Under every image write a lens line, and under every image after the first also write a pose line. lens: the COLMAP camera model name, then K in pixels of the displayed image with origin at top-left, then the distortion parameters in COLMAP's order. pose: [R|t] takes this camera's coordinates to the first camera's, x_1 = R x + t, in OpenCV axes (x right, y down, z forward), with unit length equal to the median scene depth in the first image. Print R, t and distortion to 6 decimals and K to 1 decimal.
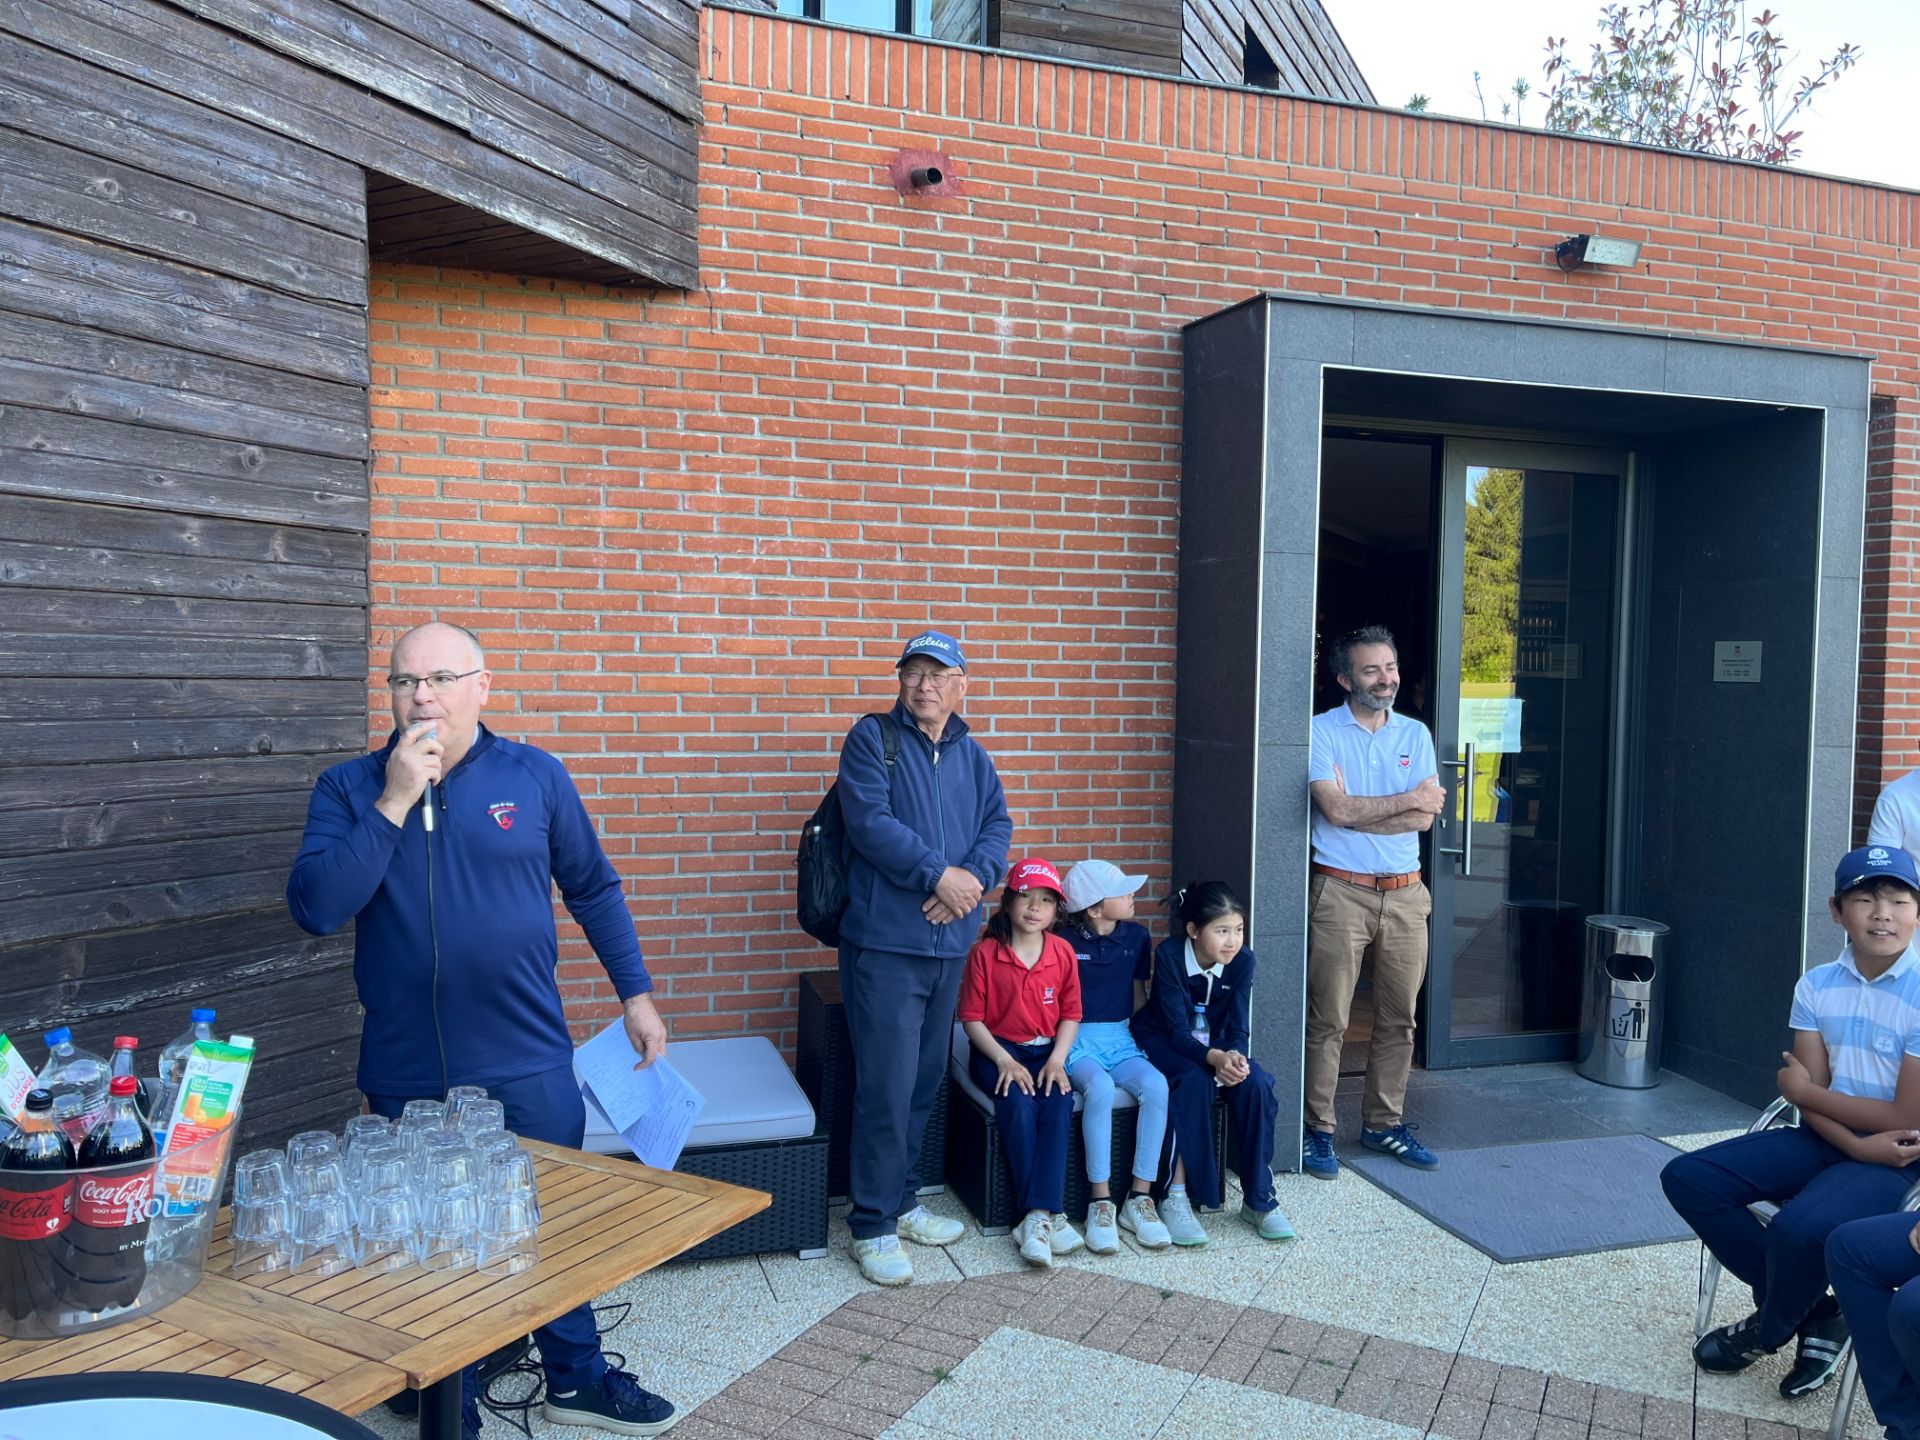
lens RADIAL K [[1460.0, 0, 971.3], [0, 1460.0, 727.1], [0, 0, 1]] dist [0.081109, -0.098262]
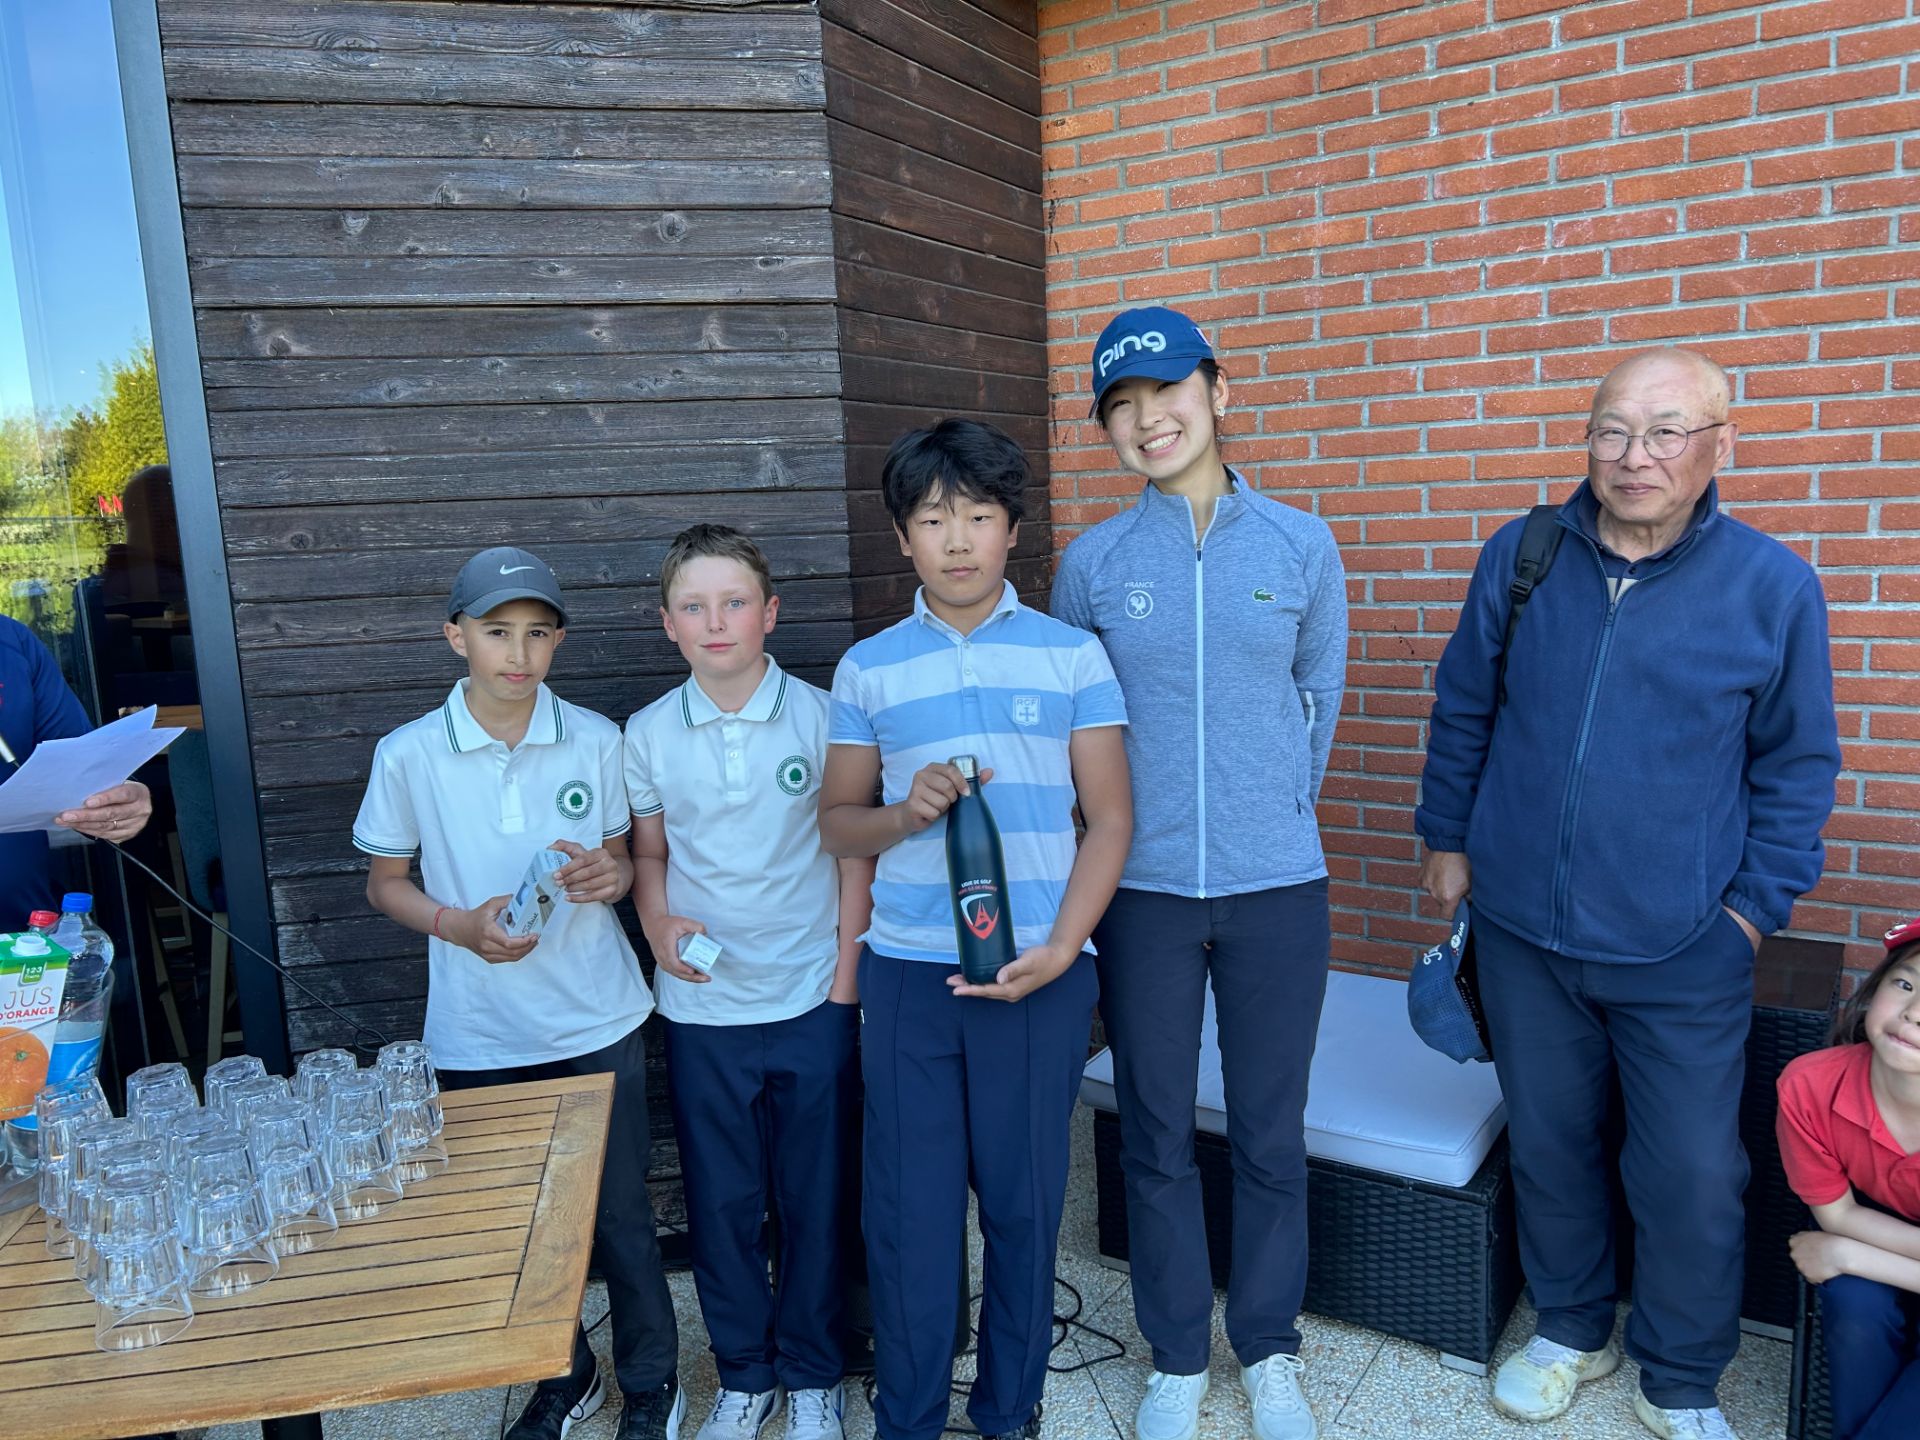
lens RADIAL K [[1445.4, 0, 971.5], [0, 1445.4, 728.7], [0, 0, 1]] dist [0.033404, -0.021247]
pose [[0.623180, 0.080283, -0.777947, 0.204464], [0.021691, 0.992560, 0.119806, 0.004320], [0.781778, -0.091535, 0.616802, 0.427531]]
